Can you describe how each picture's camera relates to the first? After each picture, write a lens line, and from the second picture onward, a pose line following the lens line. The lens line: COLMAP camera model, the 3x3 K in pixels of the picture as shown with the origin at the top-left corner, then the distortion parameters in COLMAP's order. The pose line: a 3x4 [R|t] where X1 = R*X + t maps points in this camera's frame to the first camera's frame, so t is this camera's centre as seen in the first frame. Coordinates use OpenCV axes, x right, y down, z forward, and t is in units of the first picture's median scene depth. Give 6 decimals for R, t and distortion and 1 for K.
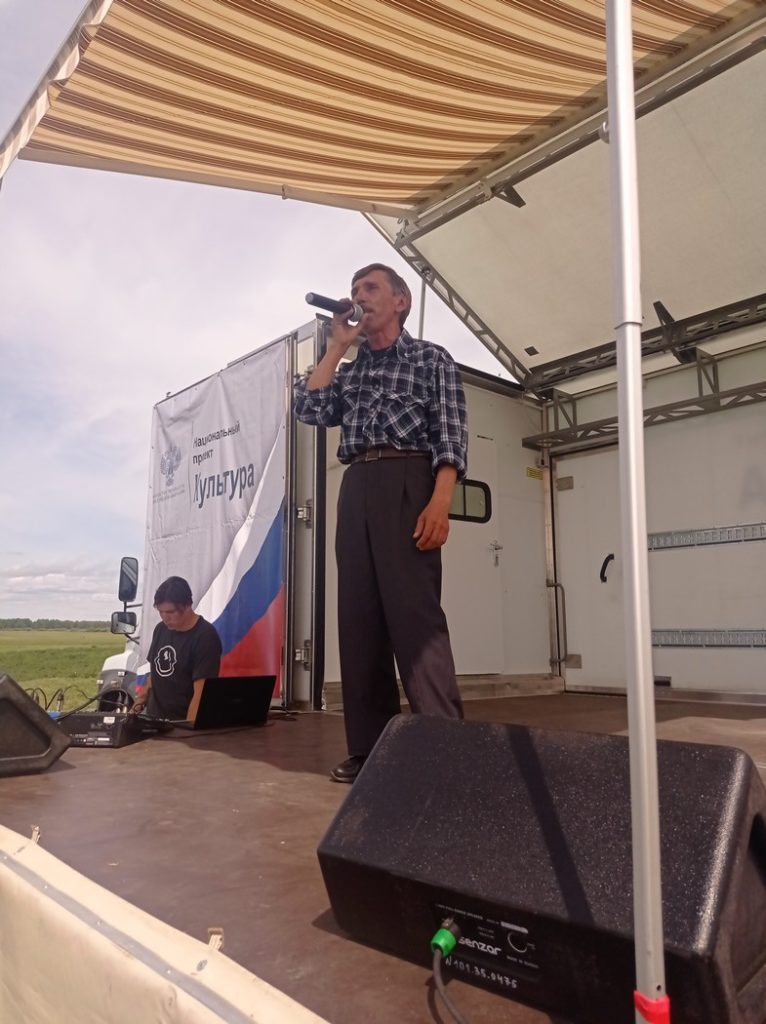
lens RADIAL K [[808.7, 0, 367.6], [0, 808.7, 507.1], [0, 0, 1]] dist [0.060362, -0.004109]
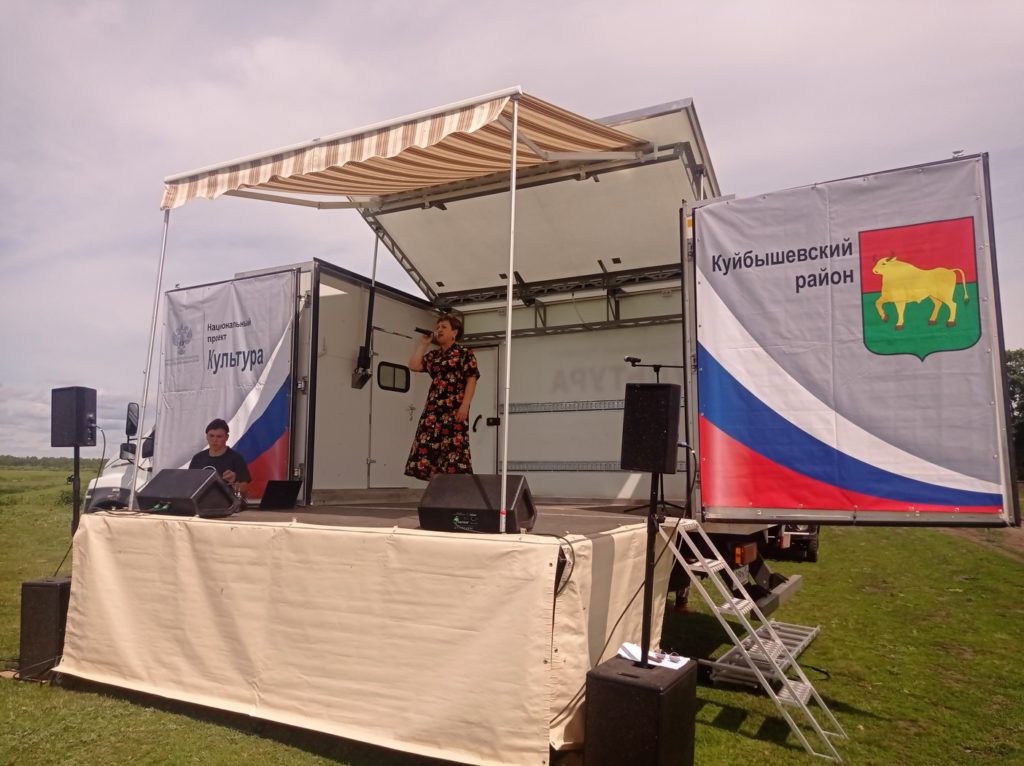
lens RADIAL K [[808.7, 0, 531.9], [0, 808.7, 384.0], [0, 0, 1]] dist [0.060362, -0.004109]
pose [[0.928927, 0.052484, 0.366525, -0.216051], [-0.068704, 0.997145, 0.031339, -0.066838], [-0.363834, -0.054294, 0.929880, -0.580569]]
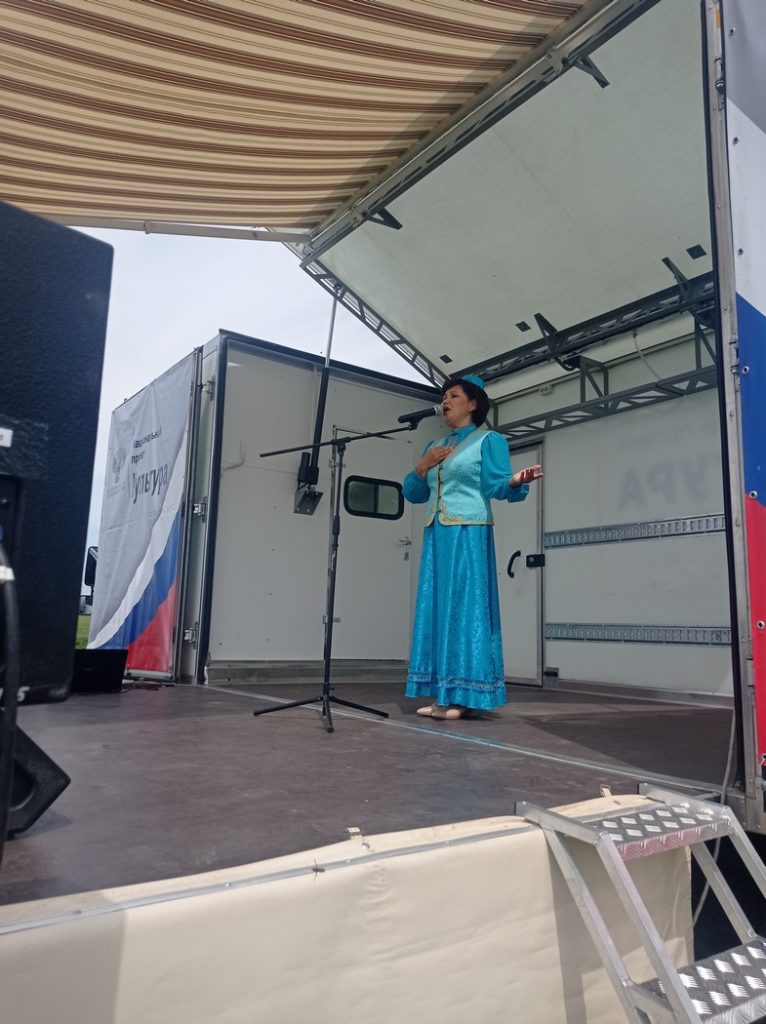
lens RADIAL K [[808.7, 0, 367.6], [0, 808.7, 507.1], [0, 0, 1]] dist [0.060362, -0.004109]
pose [[0.991965, 0.011380, -0.125999, 0.258584], [-0.010782, 0.999927, 0.005428, -0.003044], [0.126051, -0.004026, 0.992016, -0.072074]]
